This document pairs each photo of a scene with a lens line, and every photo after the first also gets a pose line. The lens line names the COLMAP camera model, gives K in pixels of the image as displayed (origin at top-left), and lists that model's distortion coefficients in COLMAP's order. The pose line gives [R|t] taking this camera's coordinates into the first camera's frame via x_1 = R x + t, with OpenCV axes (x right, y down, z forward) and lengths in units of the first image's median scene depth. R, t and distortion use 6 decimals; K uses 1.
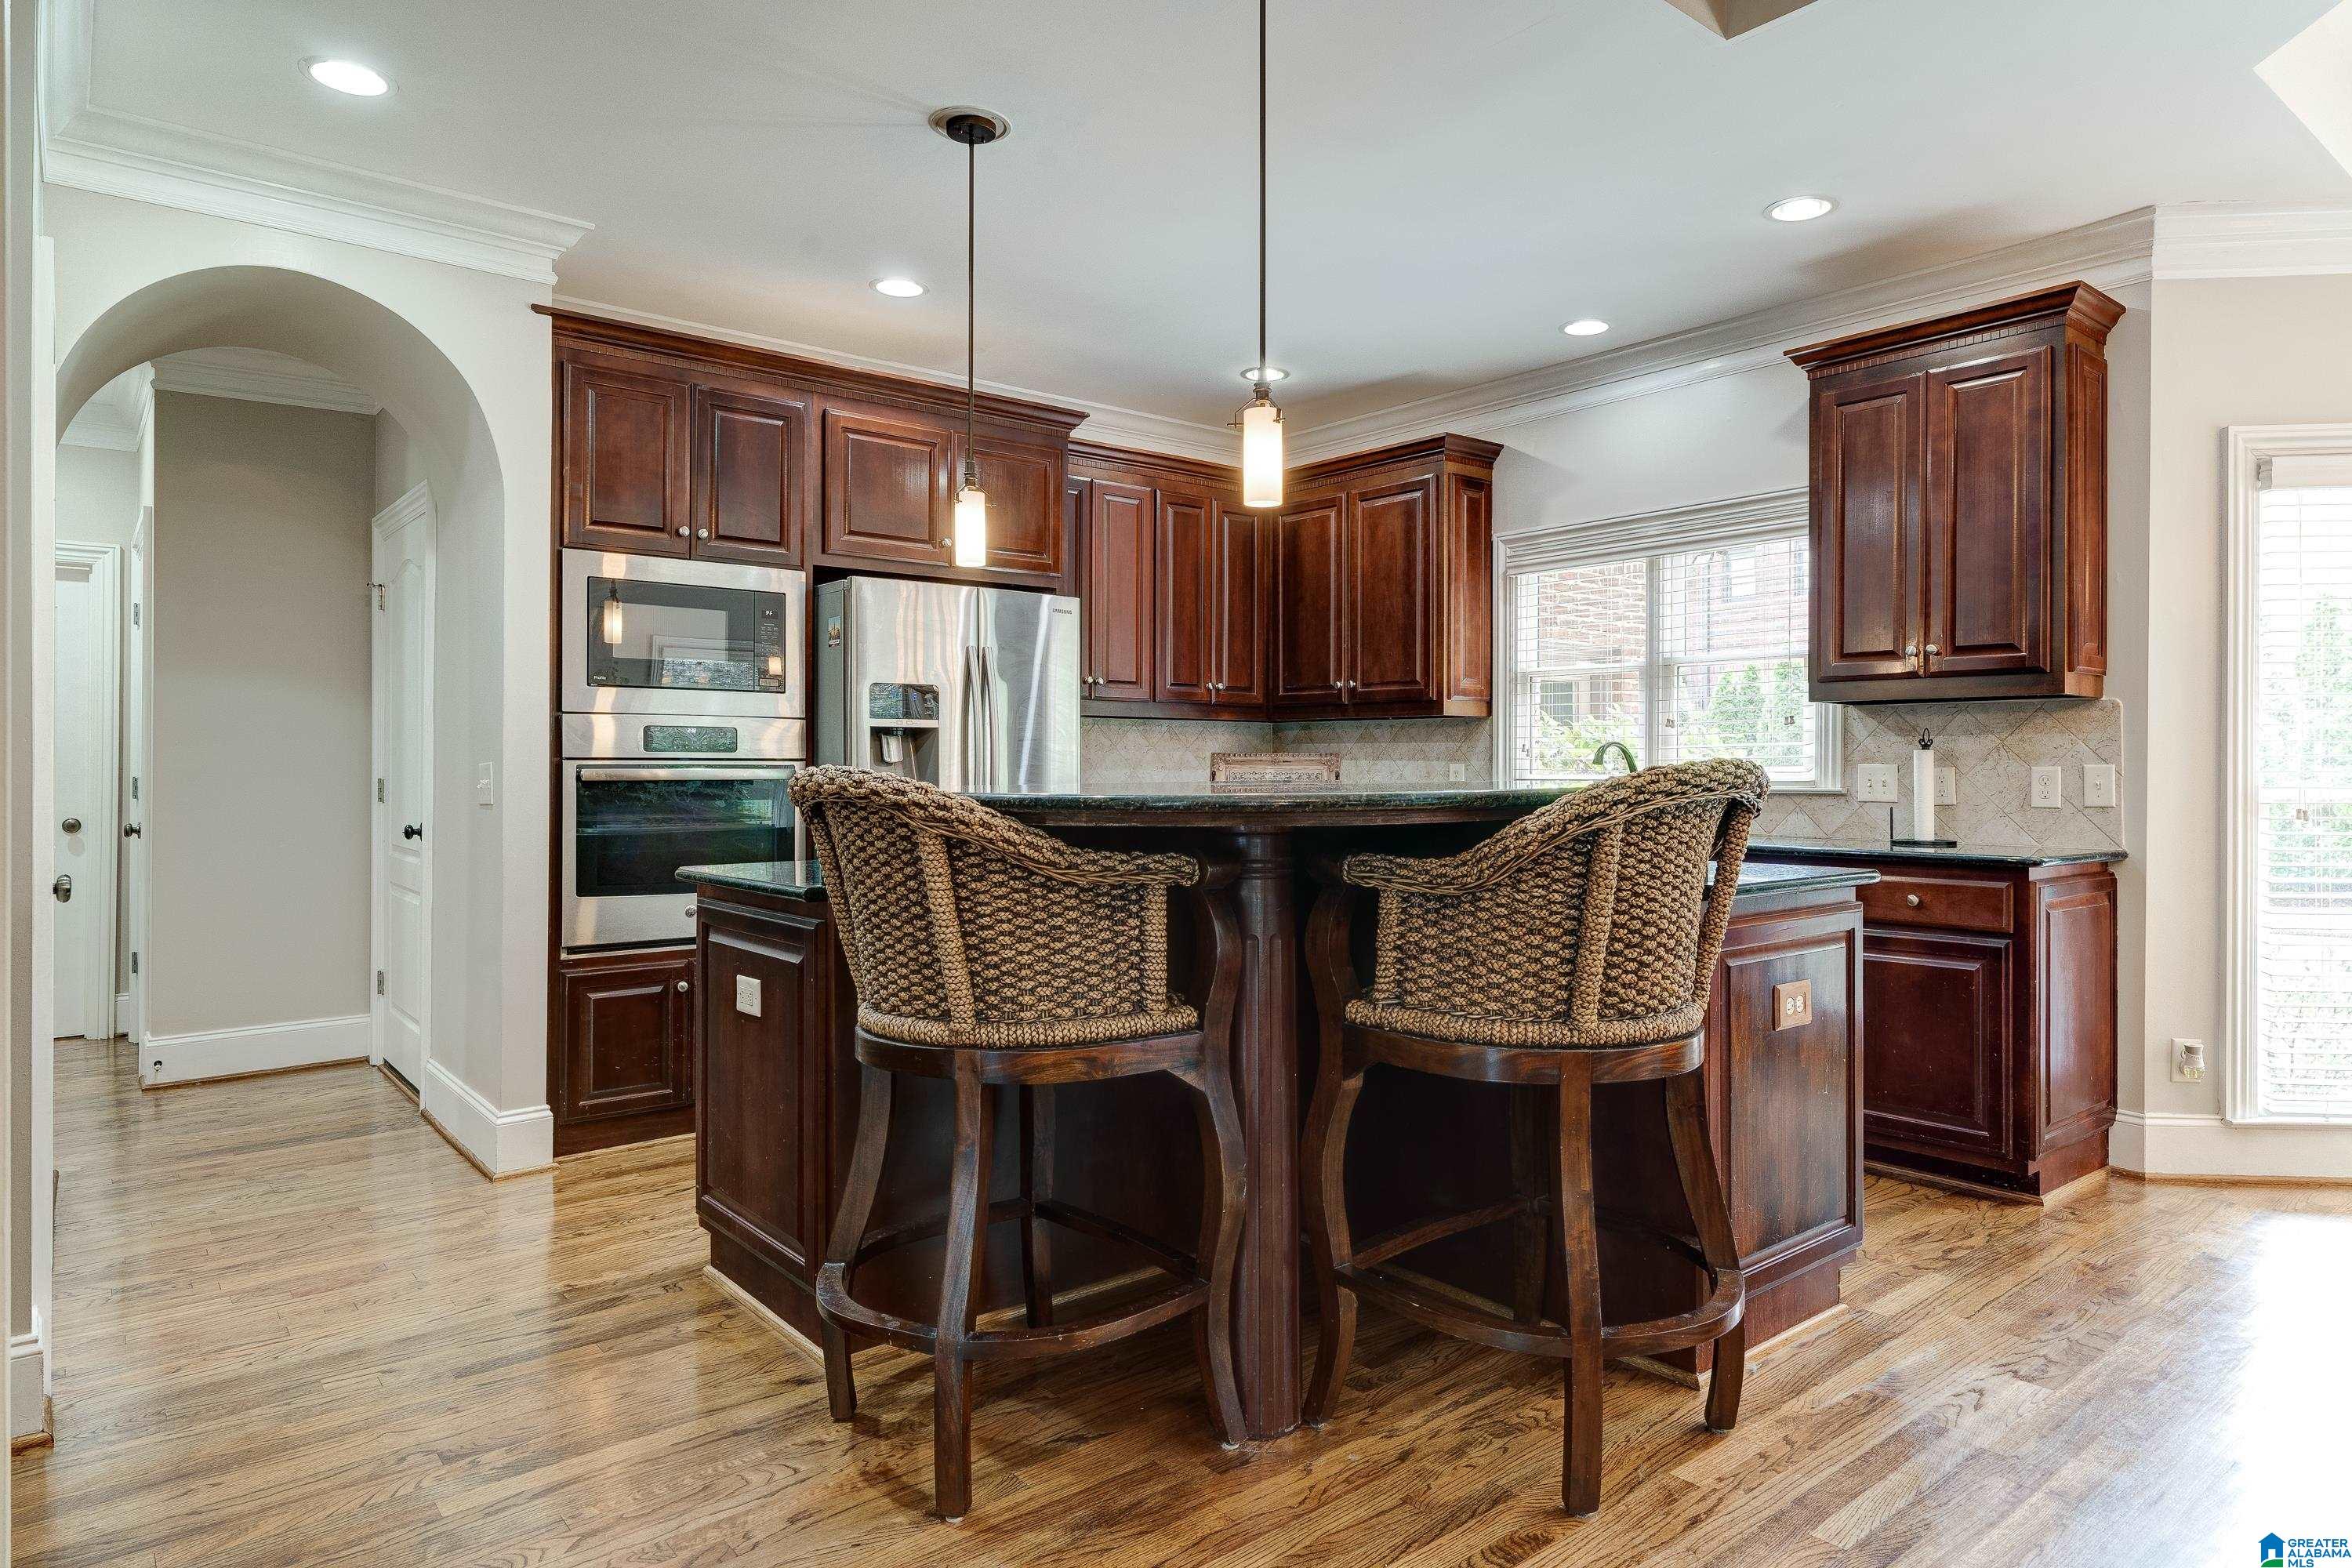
lens RADIAL K [[1379.4, 0, 1176.0], [0, 1379.4, 784.0], [0, 0, 1]] dist [0.000239, 0.001316]
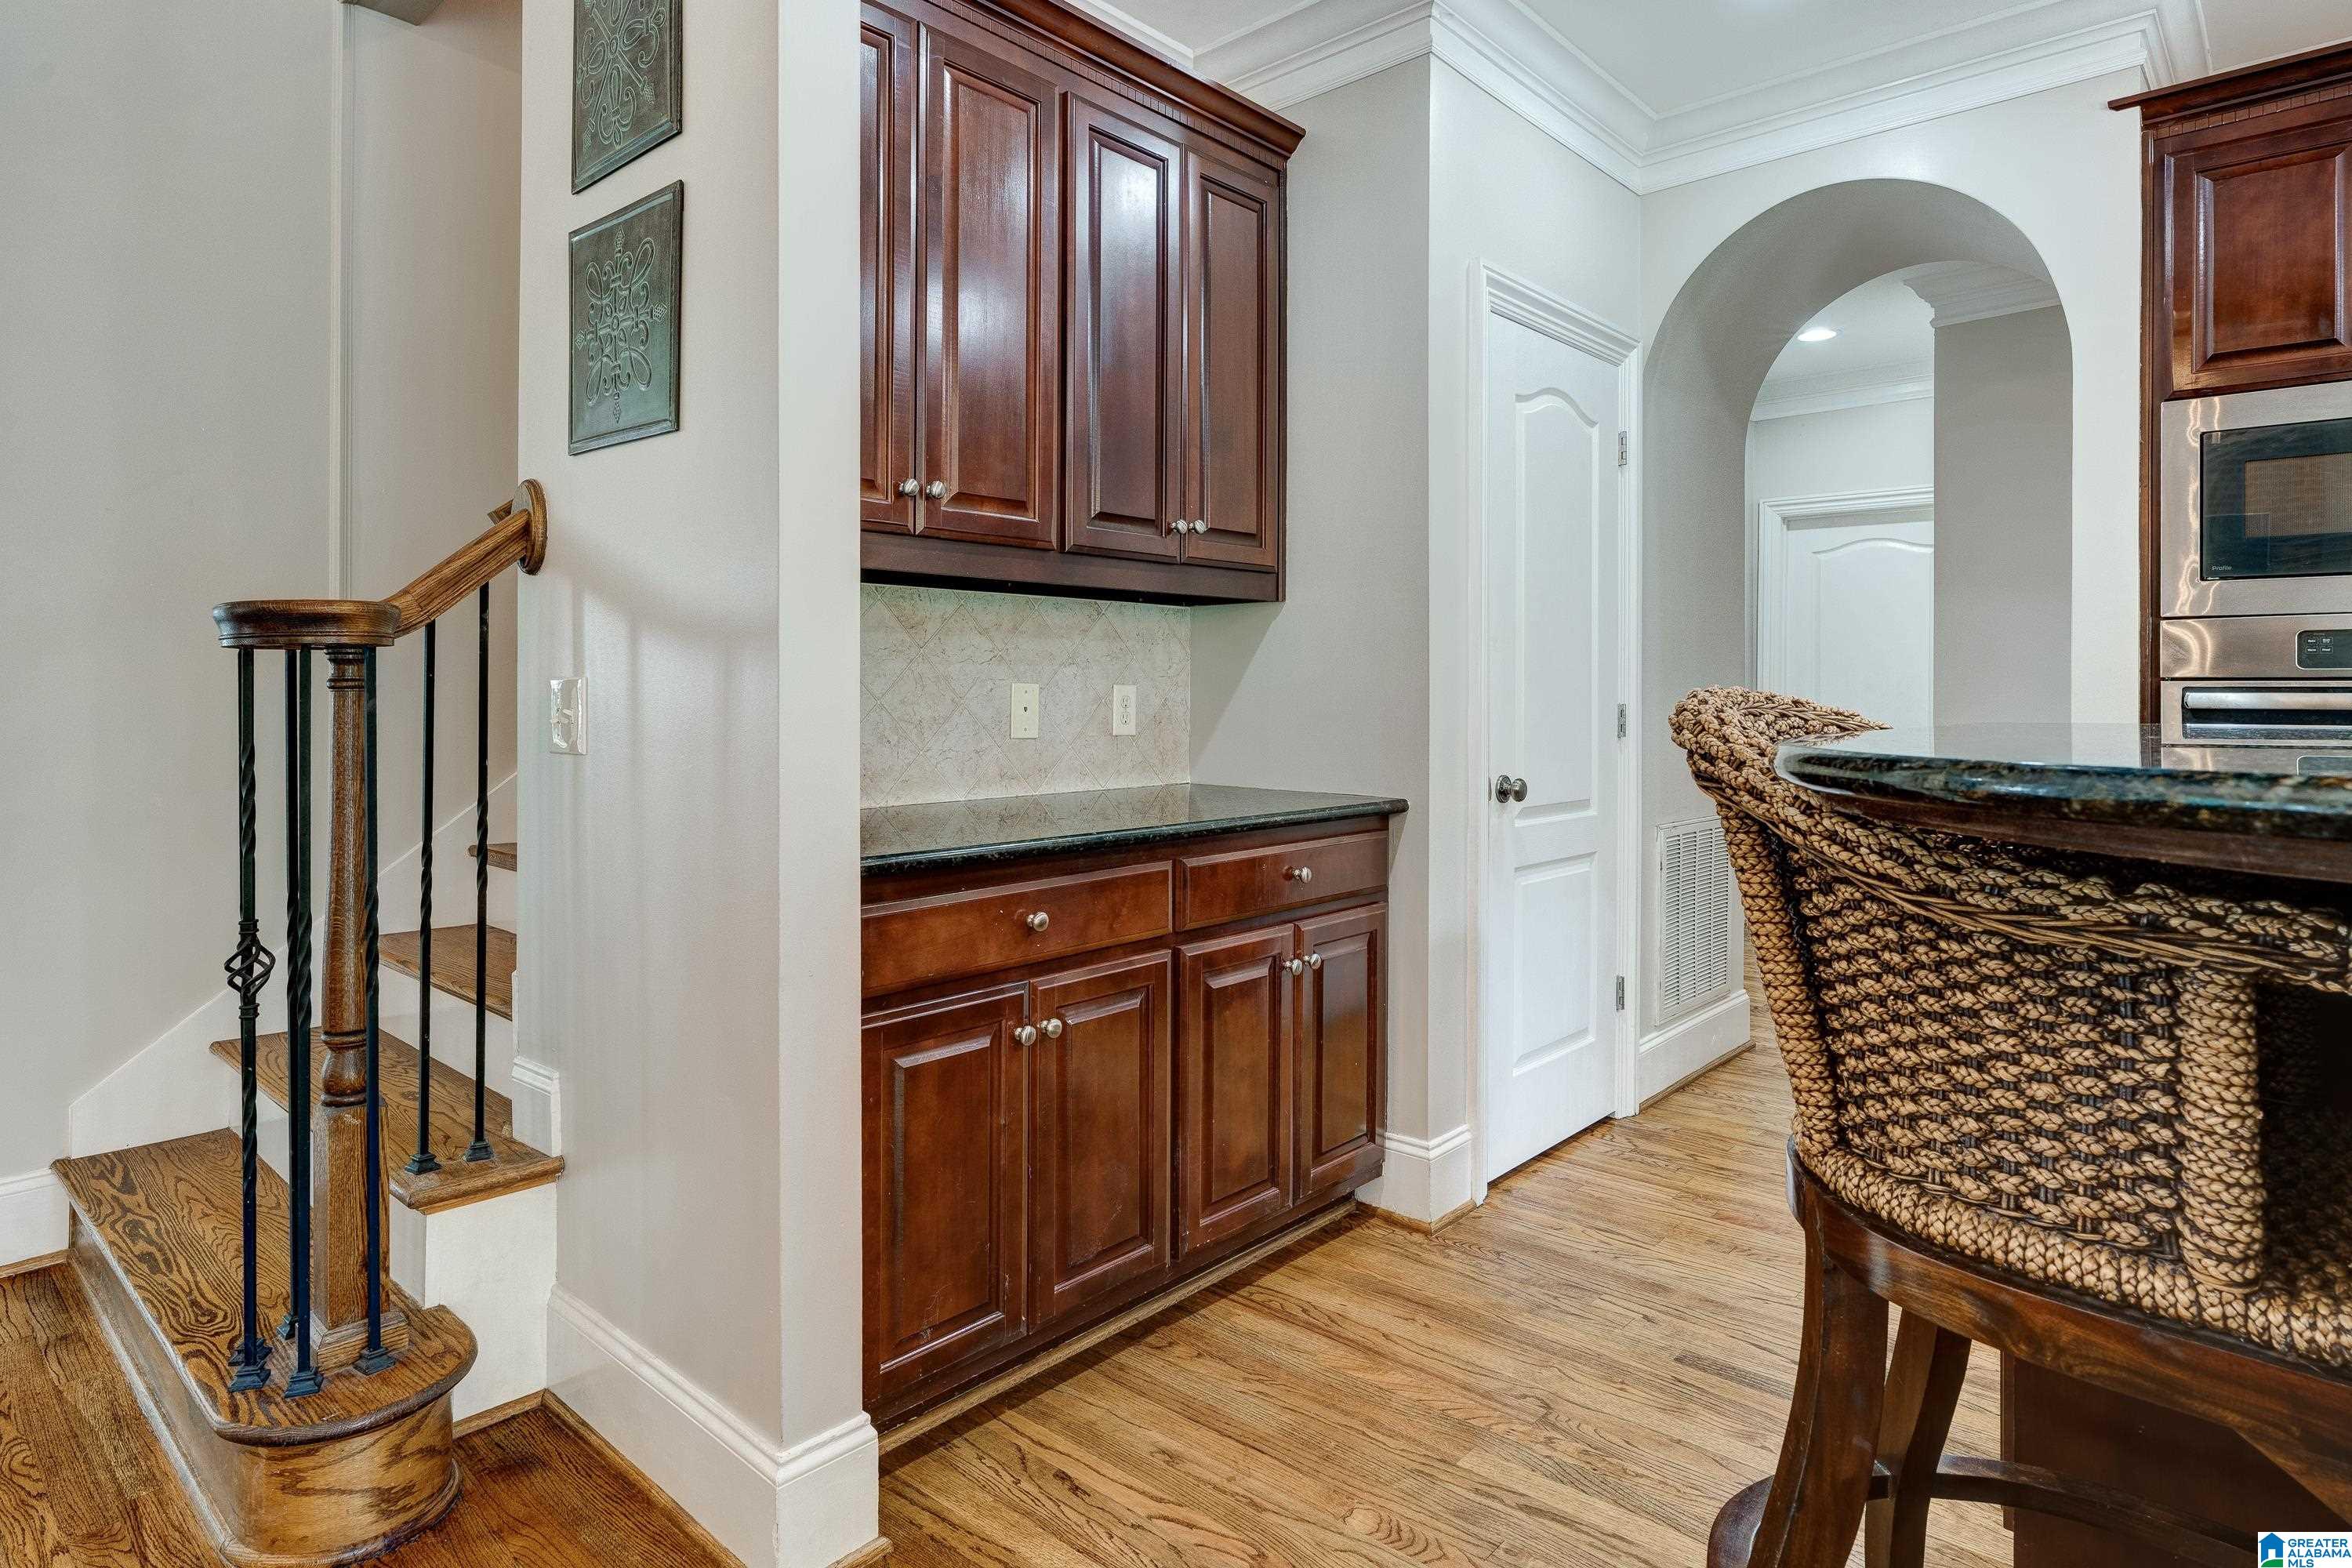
lens RADIAL K [[1297.1, 0, 1175.1], [0, 1297.1, 702.4], [0, 0, 1]] dist [0.001041, -0.000576]
pose [[0.149099, 0.005394, -0.988808, 0.327440], [-0.009195, 0.999949, 0.004068, -0.006527], [0.988780, 0.008485, 0.149141, 0.639224]]
